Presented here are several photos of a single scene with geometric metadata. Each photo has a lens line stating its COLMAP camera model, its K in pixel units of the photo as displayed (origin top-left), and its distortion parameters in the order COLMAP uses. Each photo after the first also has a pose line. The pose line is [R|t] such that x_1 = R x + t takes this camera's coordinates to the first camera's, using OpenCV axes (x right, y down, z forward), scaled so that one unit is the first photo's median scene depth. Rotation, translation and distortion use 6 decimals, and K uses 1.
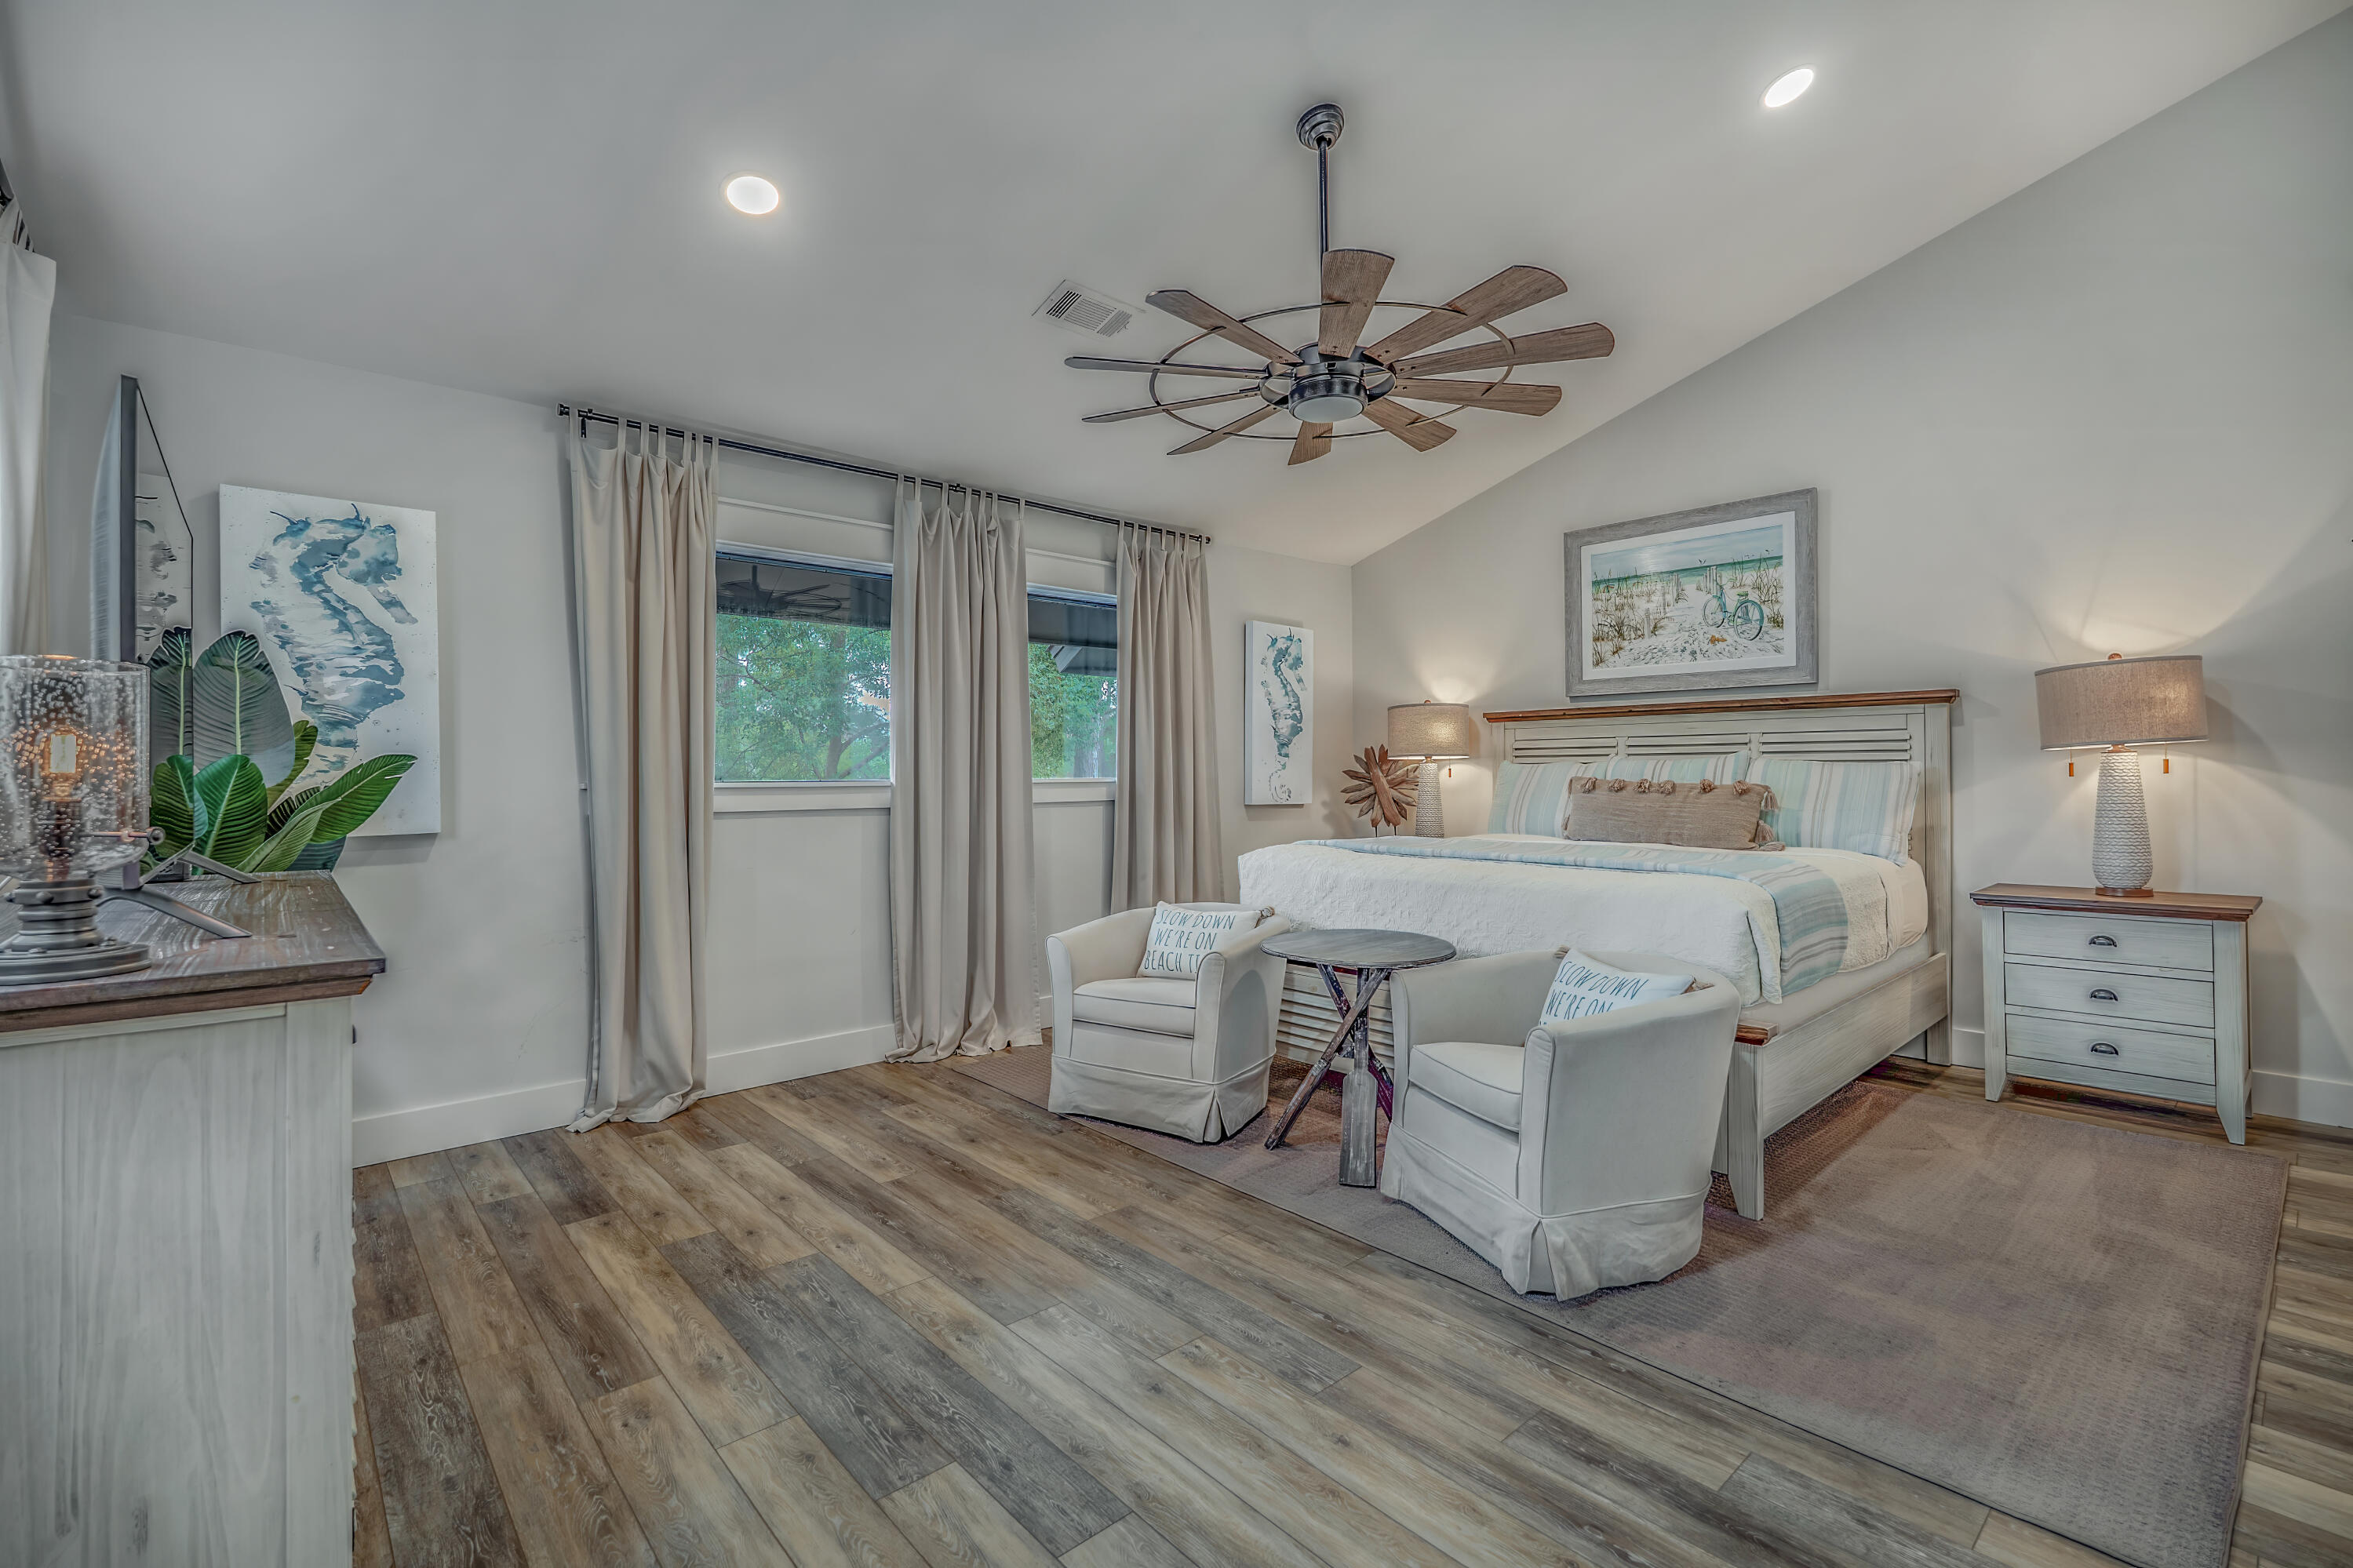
lens RADIAL K [[1061.2, 0, 1171.5], [0, 1061.2, 767.4], [0, 0, 1]] dist [-0.001642, -0.000194]
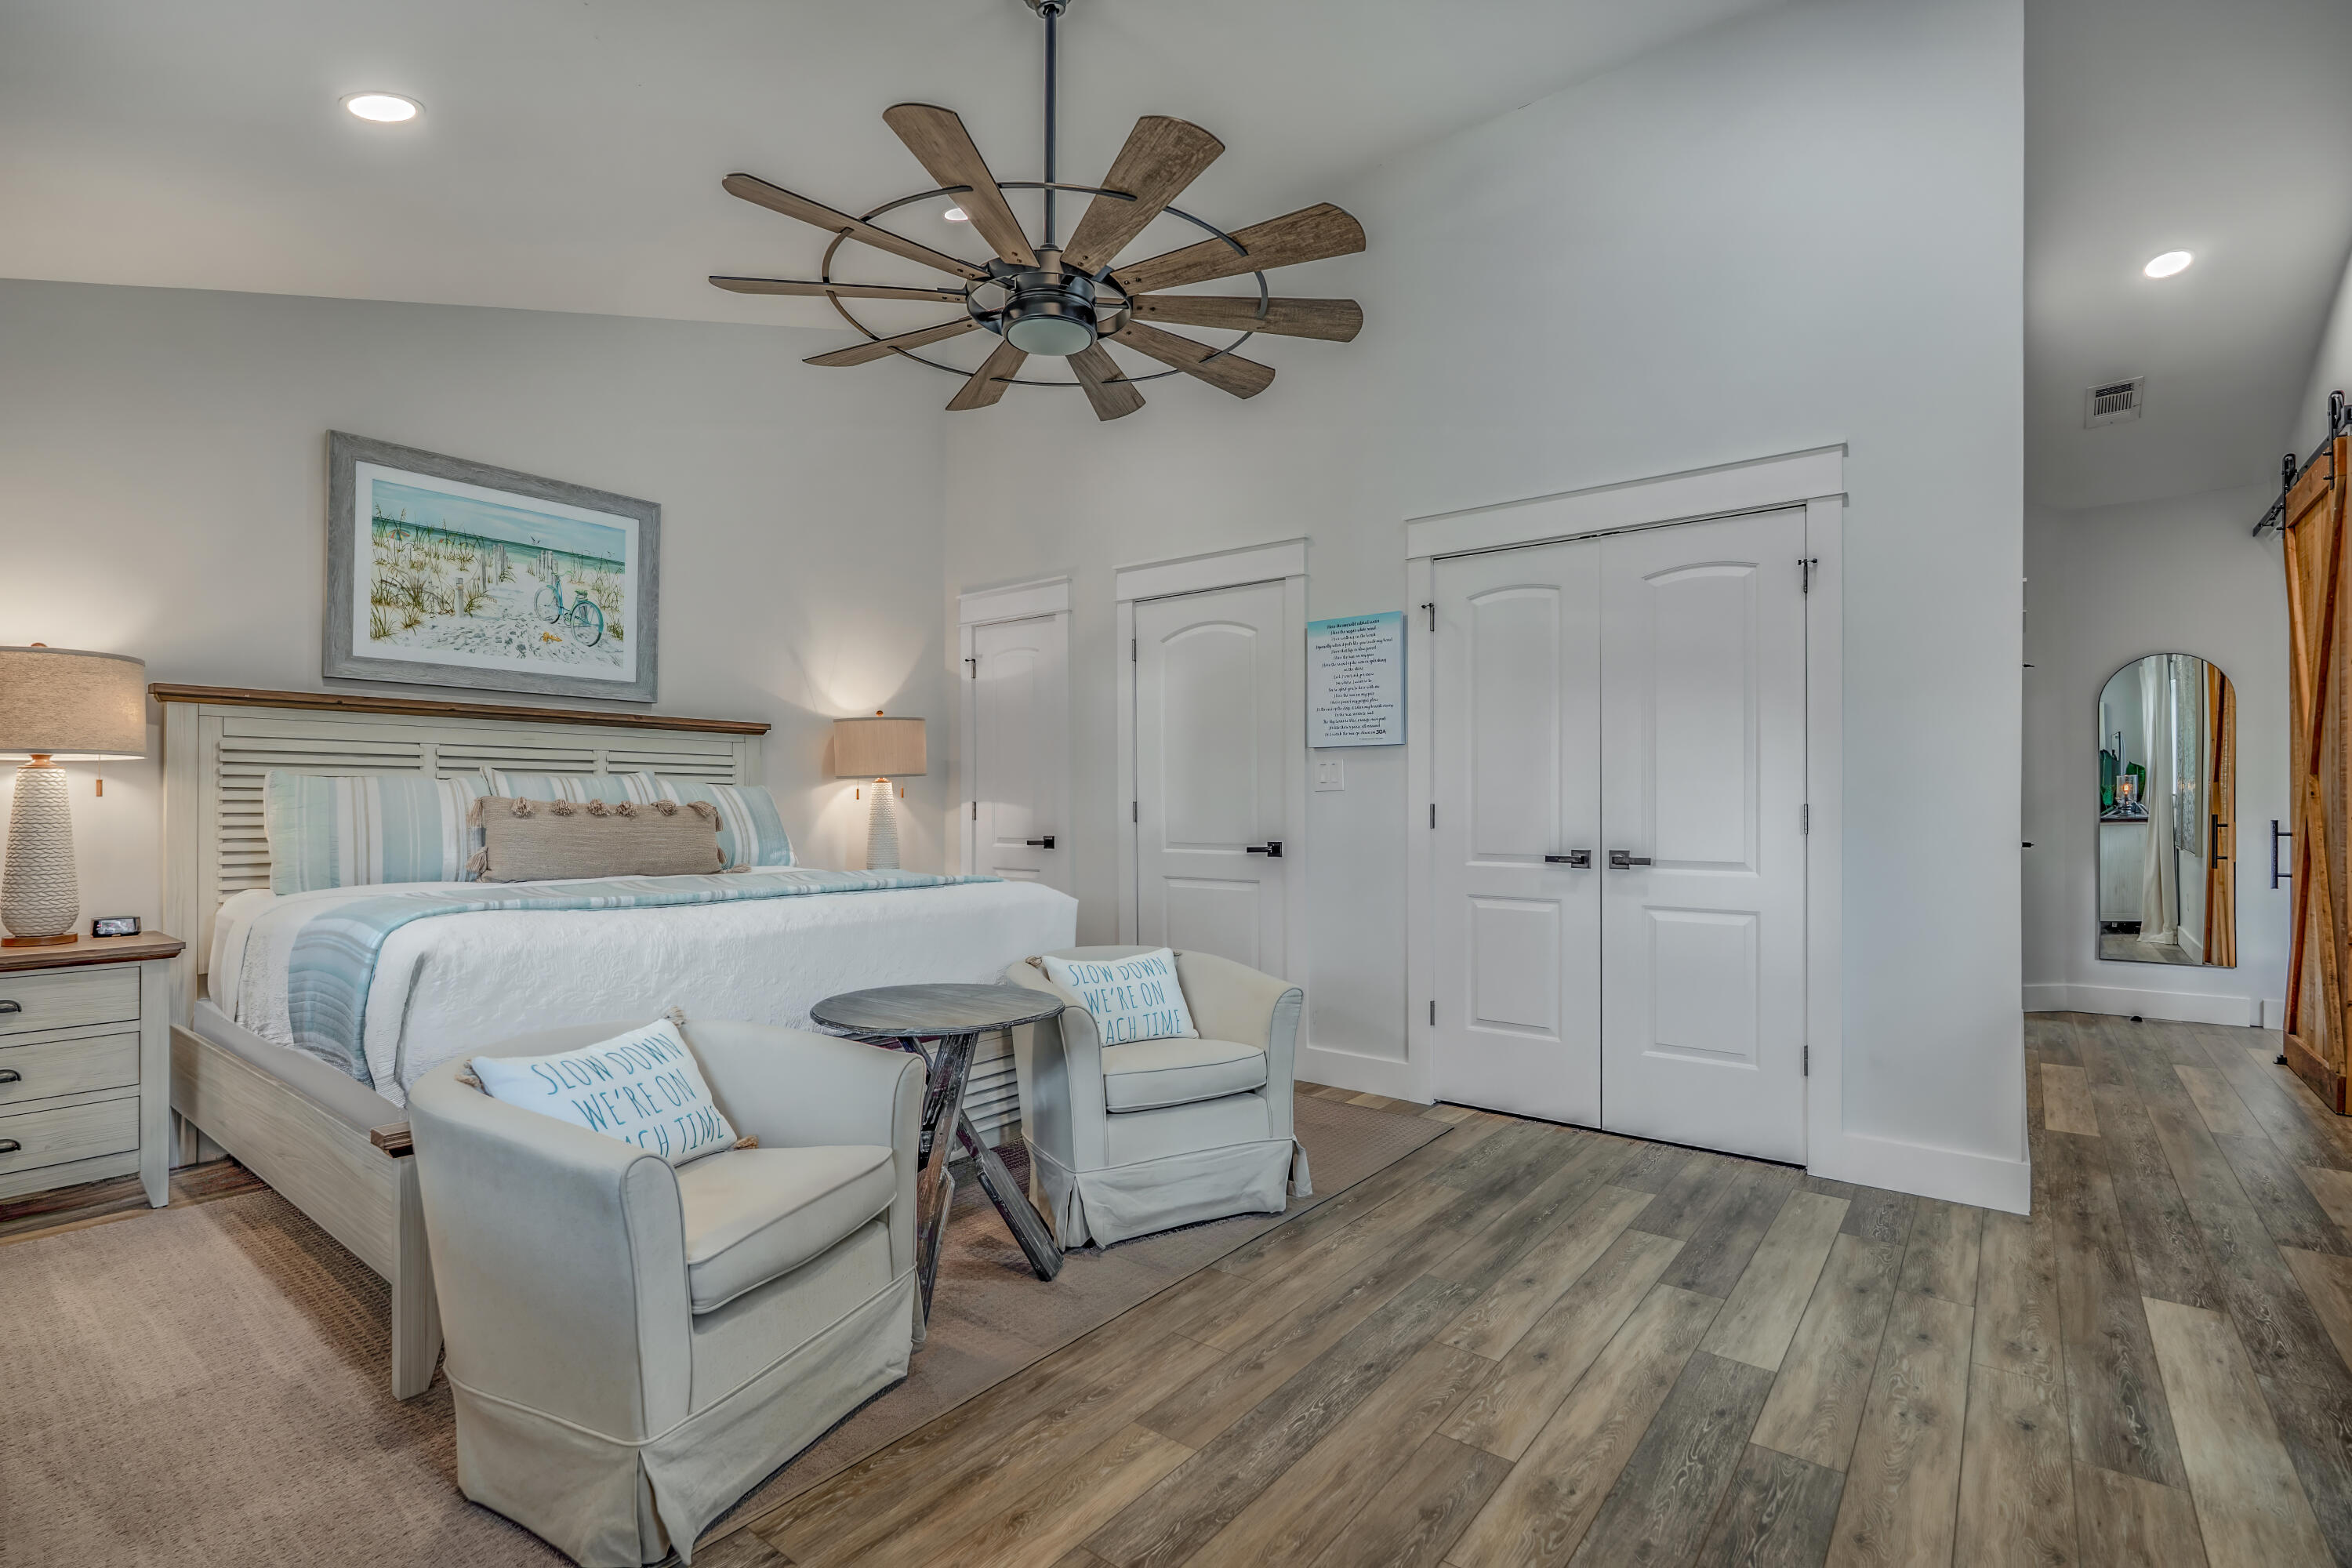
lens RADIAL K [[1085.6, 0, 1176.0], [0, 1085.6, 798.2], [0, 0, 1]] dist [-0.004108, -0.000135]
pose [[-0.190550, 0.011816, 0.981606, -0.608962], [-0.004180, 0.999909, -0.012848, 0.024927], [-0.981669, -0.006551, -0.190483, 0.938518]]
